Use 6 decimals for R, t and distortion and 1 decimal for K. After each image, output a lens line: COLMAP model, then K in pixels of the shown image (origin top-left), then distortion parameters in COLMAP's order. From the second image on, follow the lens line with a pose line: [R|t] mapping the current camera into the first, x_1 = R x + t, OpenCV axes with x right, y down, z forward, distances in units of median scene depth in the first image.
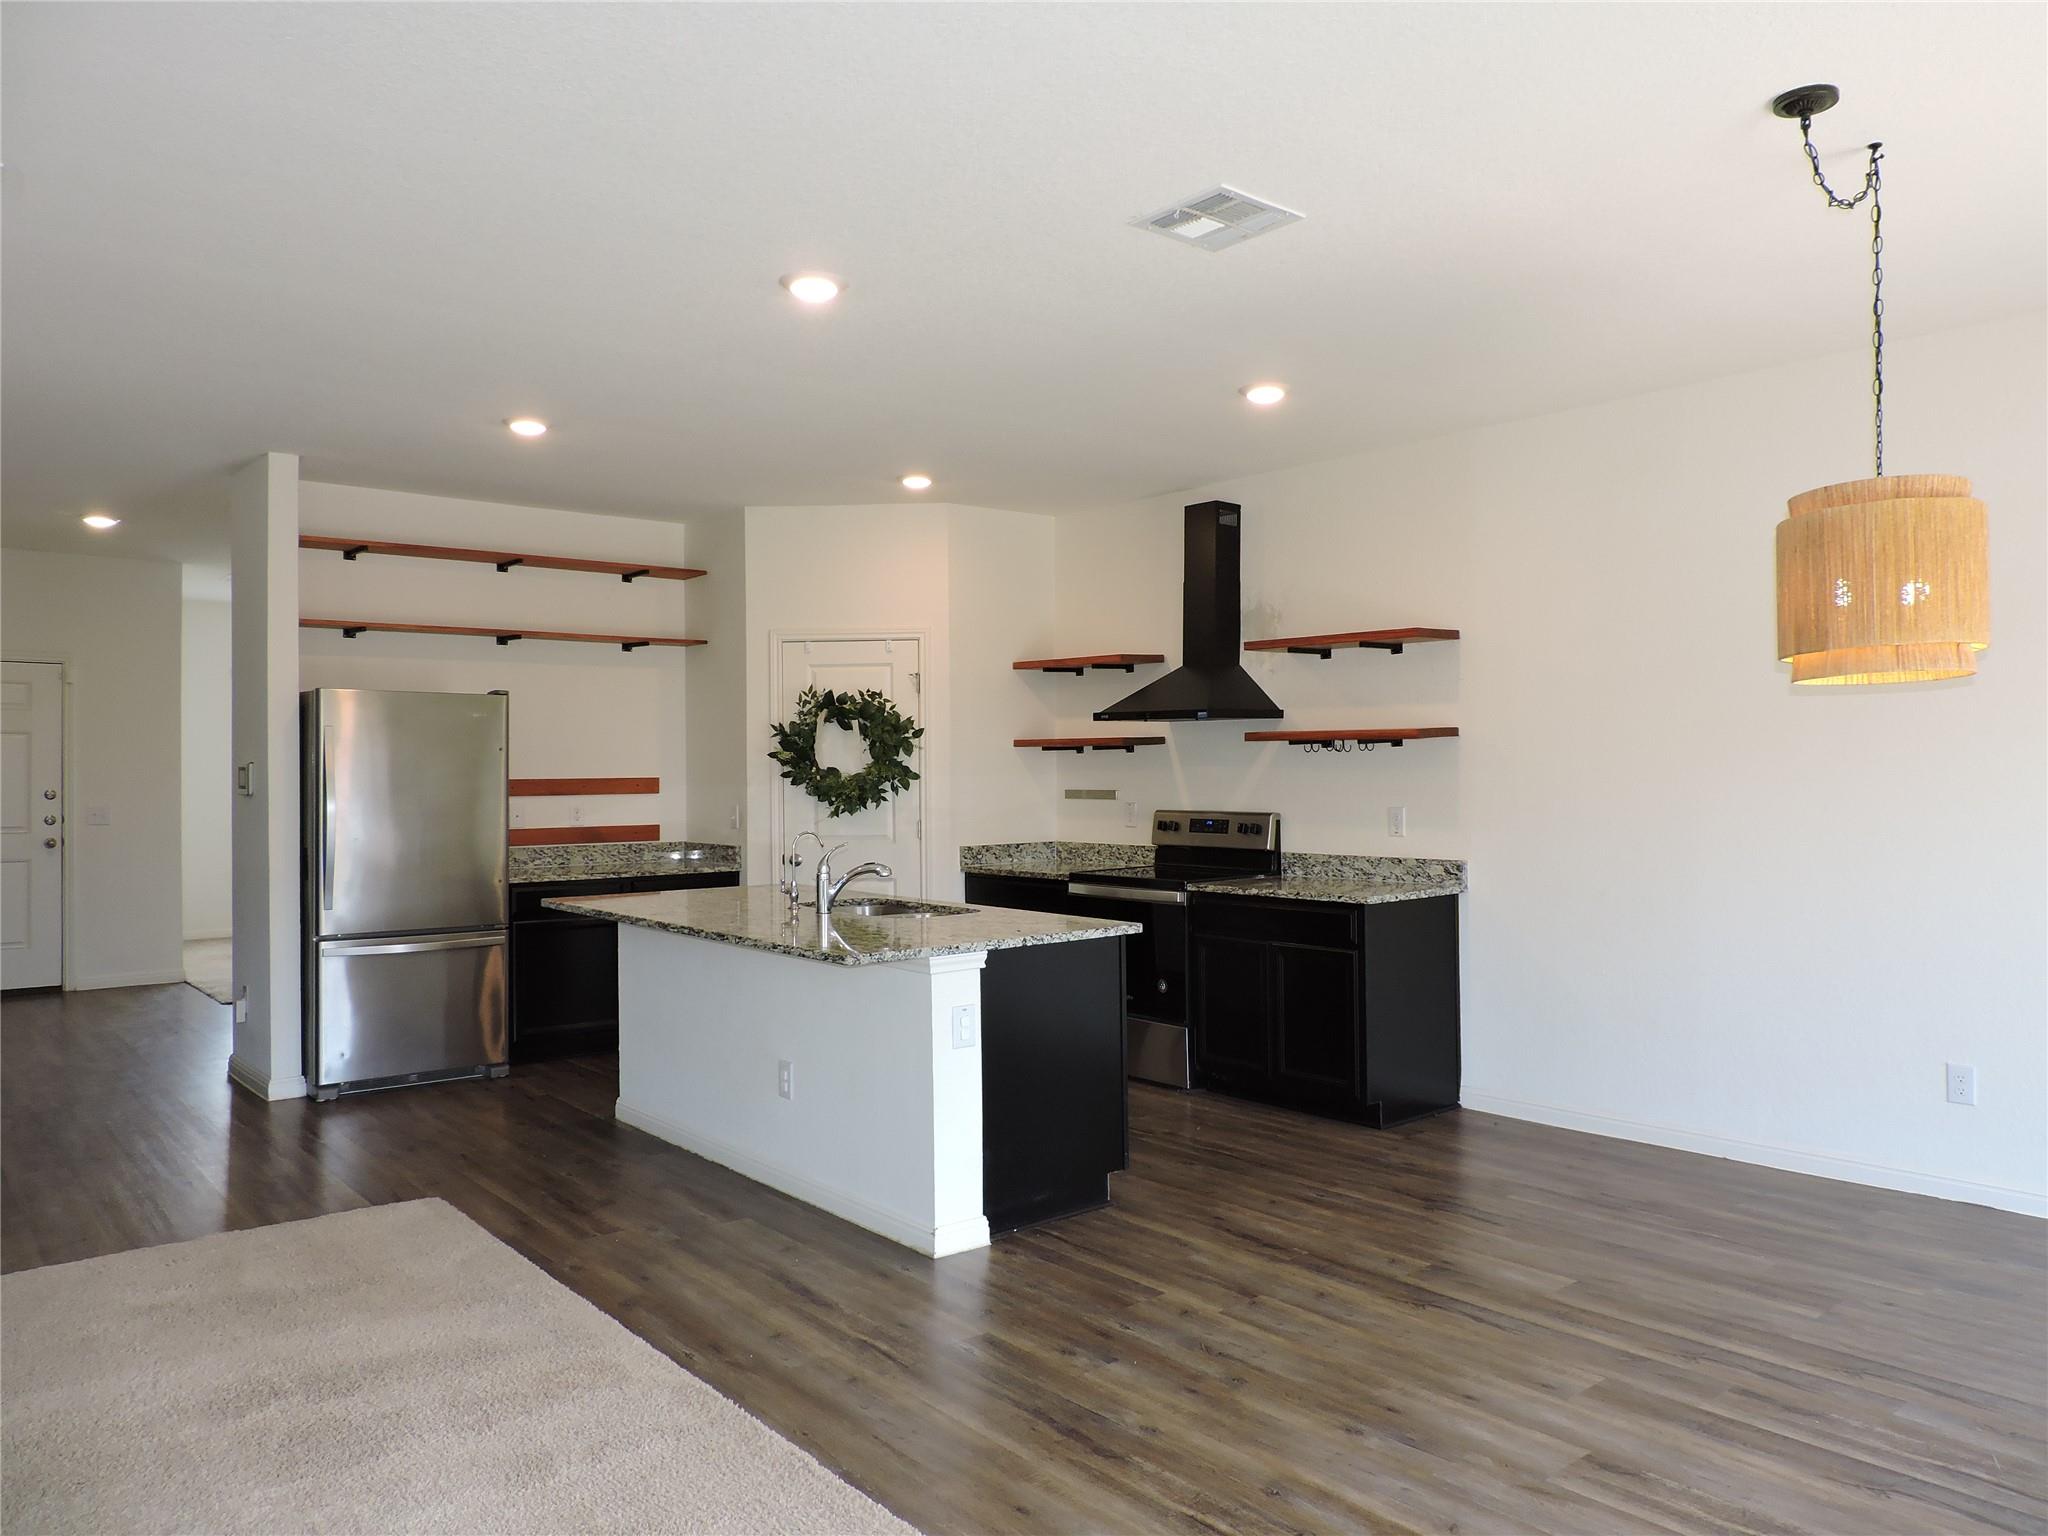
lens RADIAL K [[1427.8, 0, 1037.3], [0, 1427.8, 763.5], [0, 0, 1]] dist [-0.040081, 0.004985]
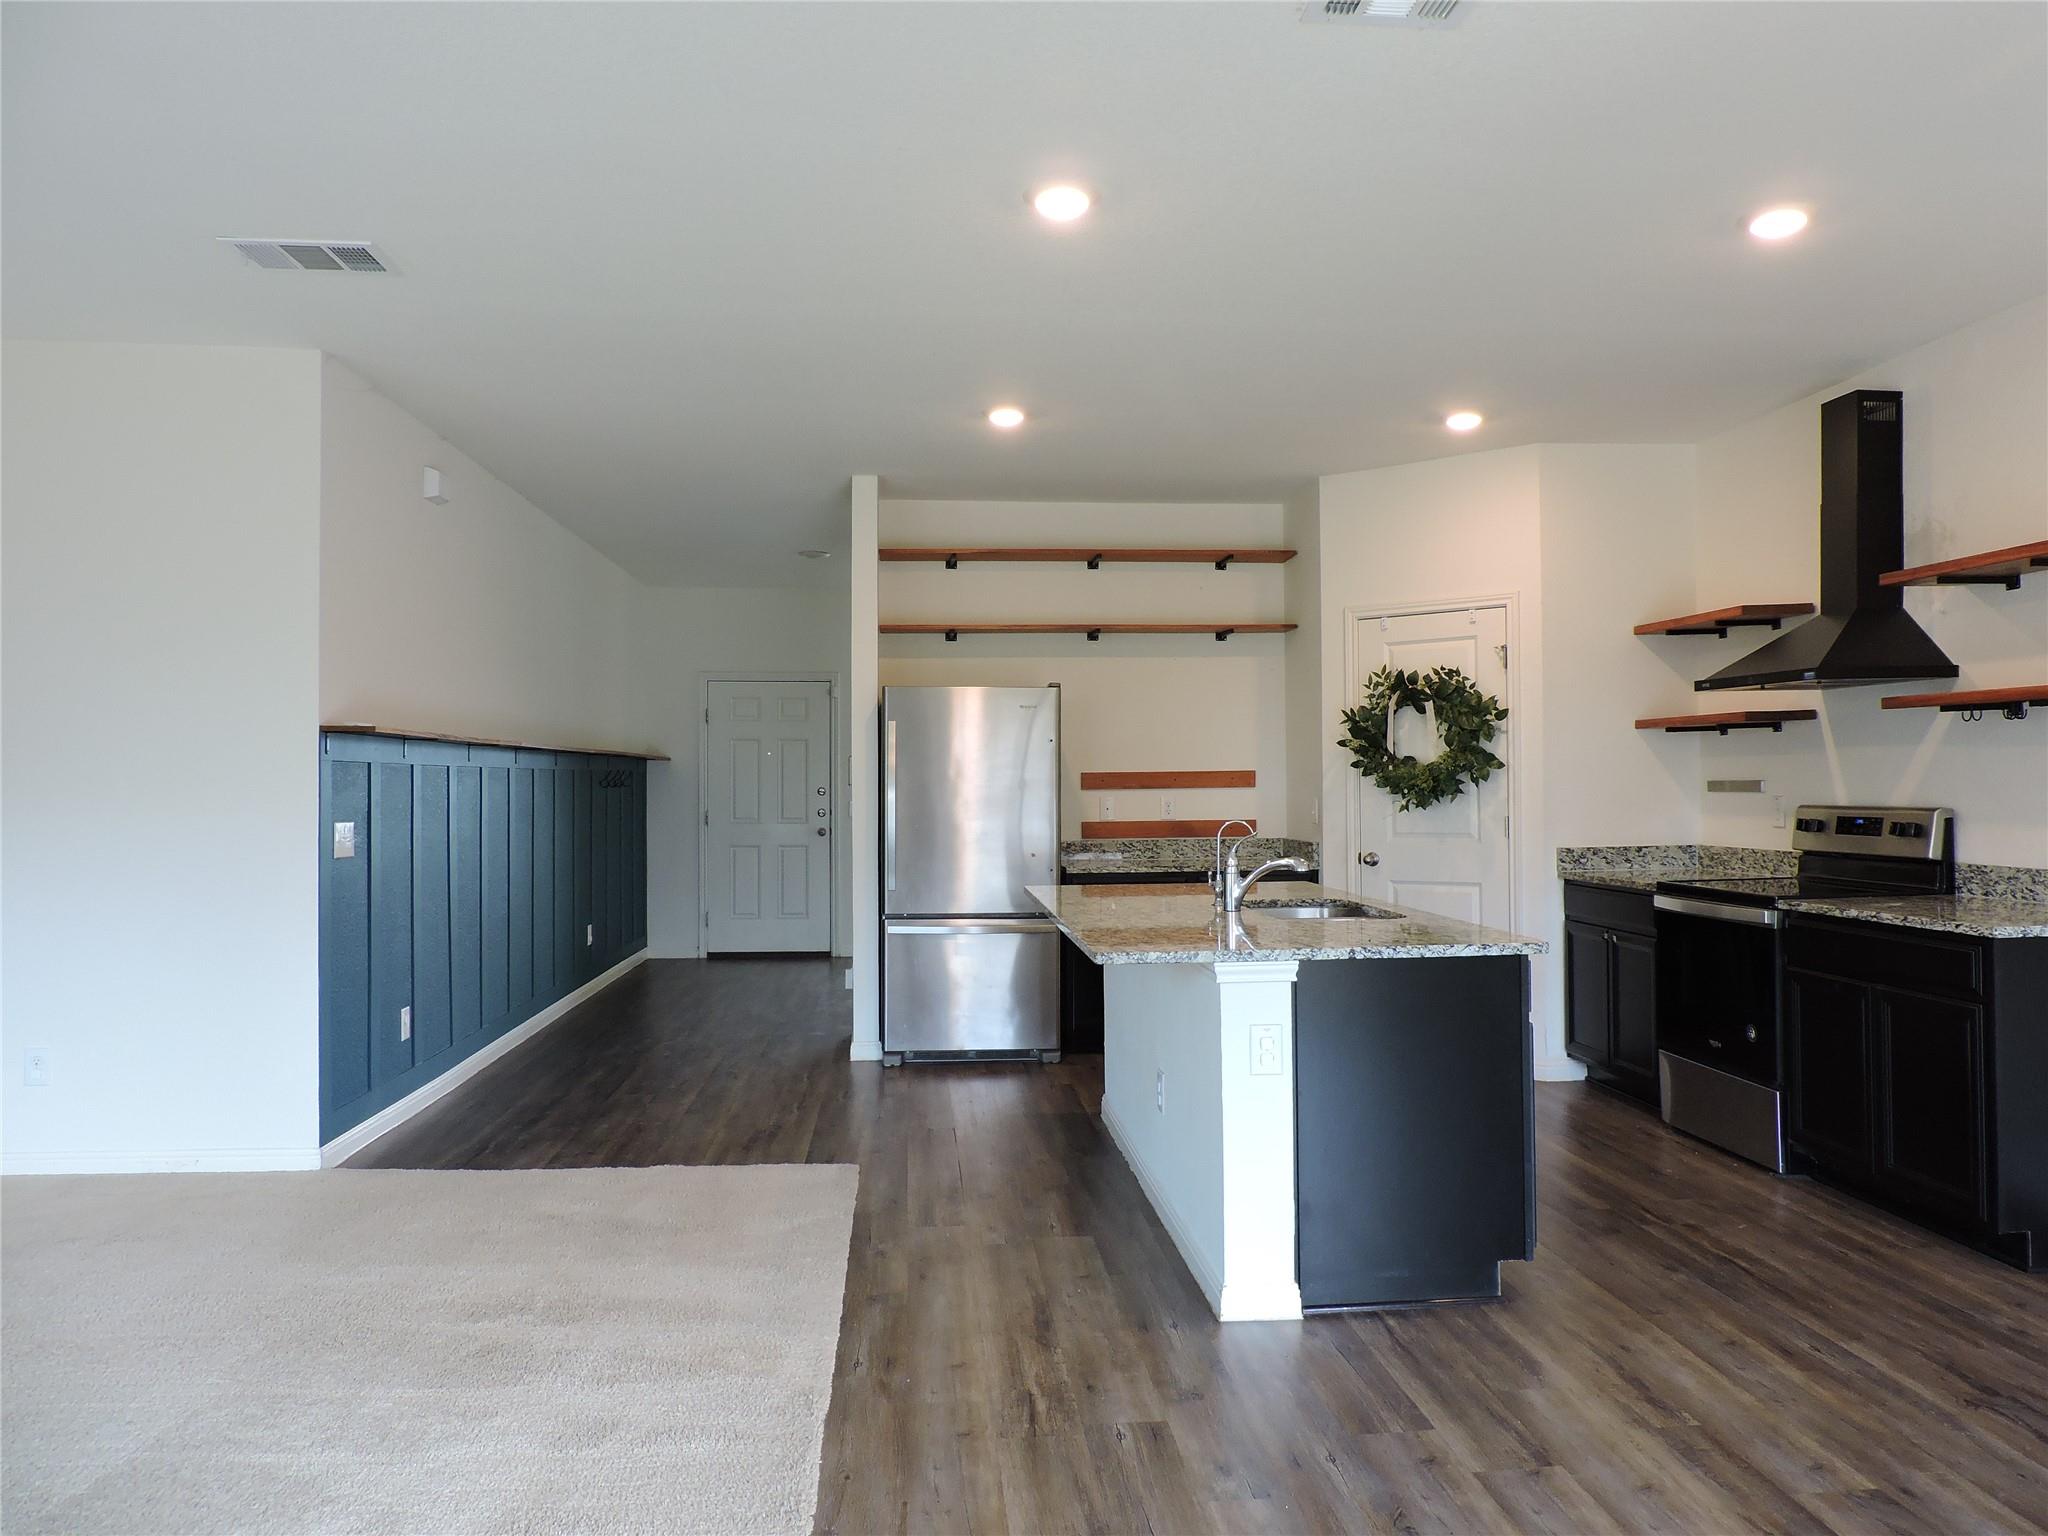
lens RADIAL K [[1427.8, 0, 1037.3], [0, 1427.8, 763.5], [0, 0, 1]] dist [-0.040081, 0.004985]
pose [[0.813134, -0.011355, -0.581966, 0.205717], [0.007599, 0.999932, -0.008893, 0.014894], [0.582028, 0.002809, 0.813164, 0.154920]]
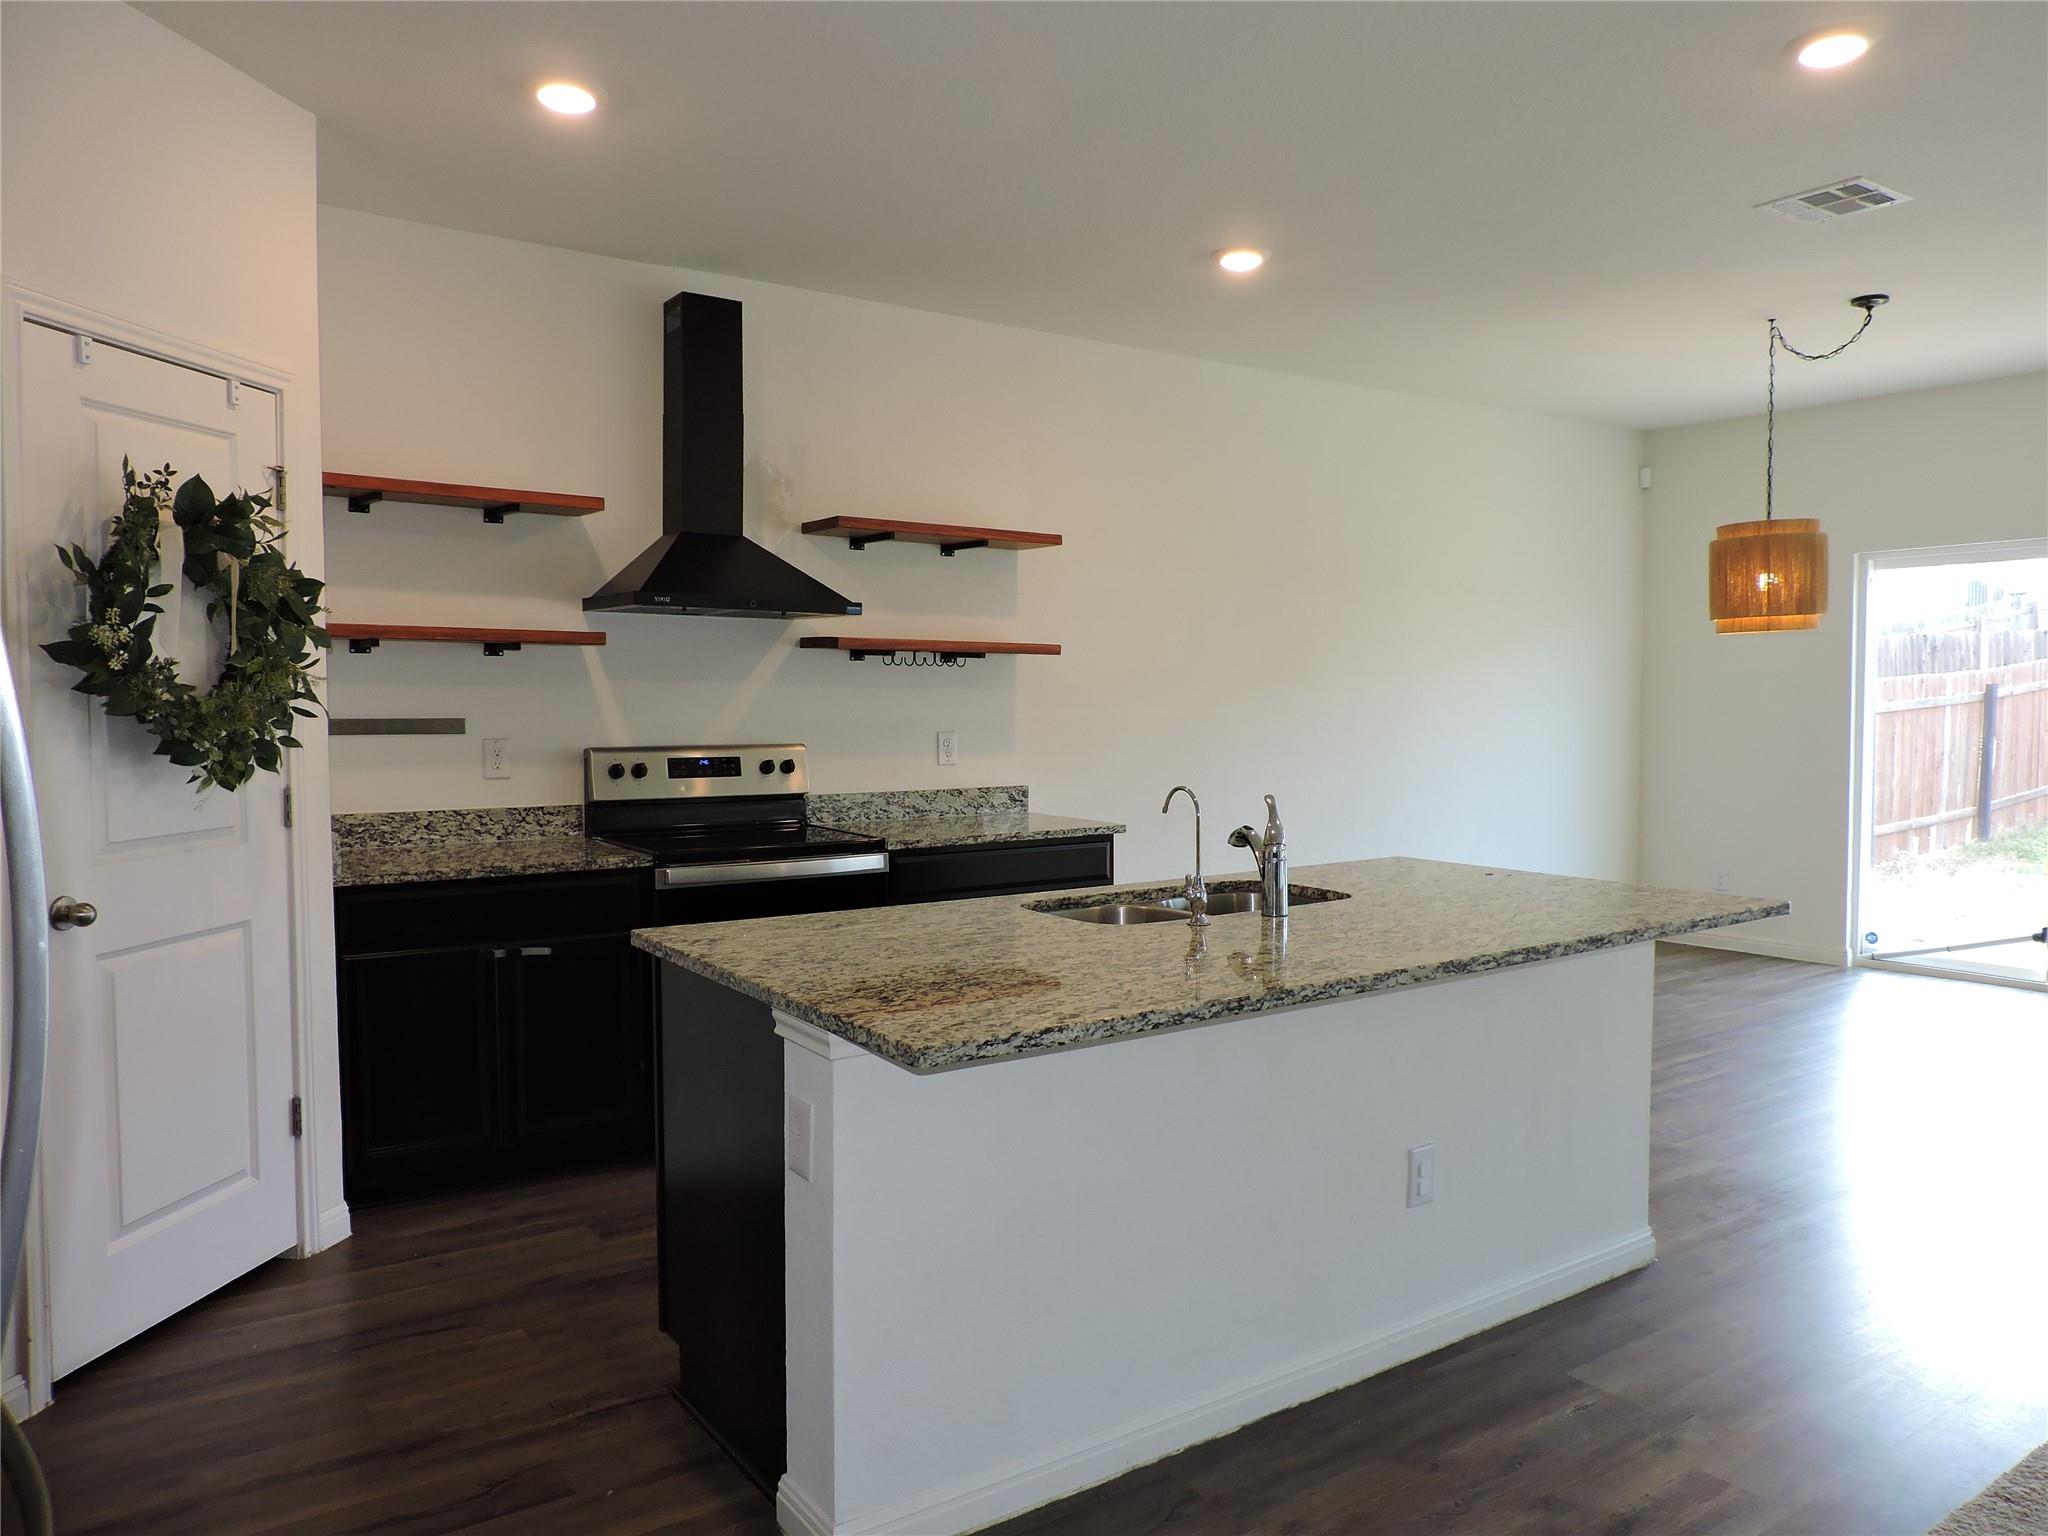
lens RADIAL K [[1427.8, 0, 1037.3], [0, 1427.8, 763.5], [0, 0, 1]] dist [-0.040081, 0.004985]
pose [[0.111626, -0.038756, 0.992994, -0.567068], [-0.005195, 0.999203, 0.039582, 0.014015], [-0.993737, -0.009577, 0.111335, 0.781341]]
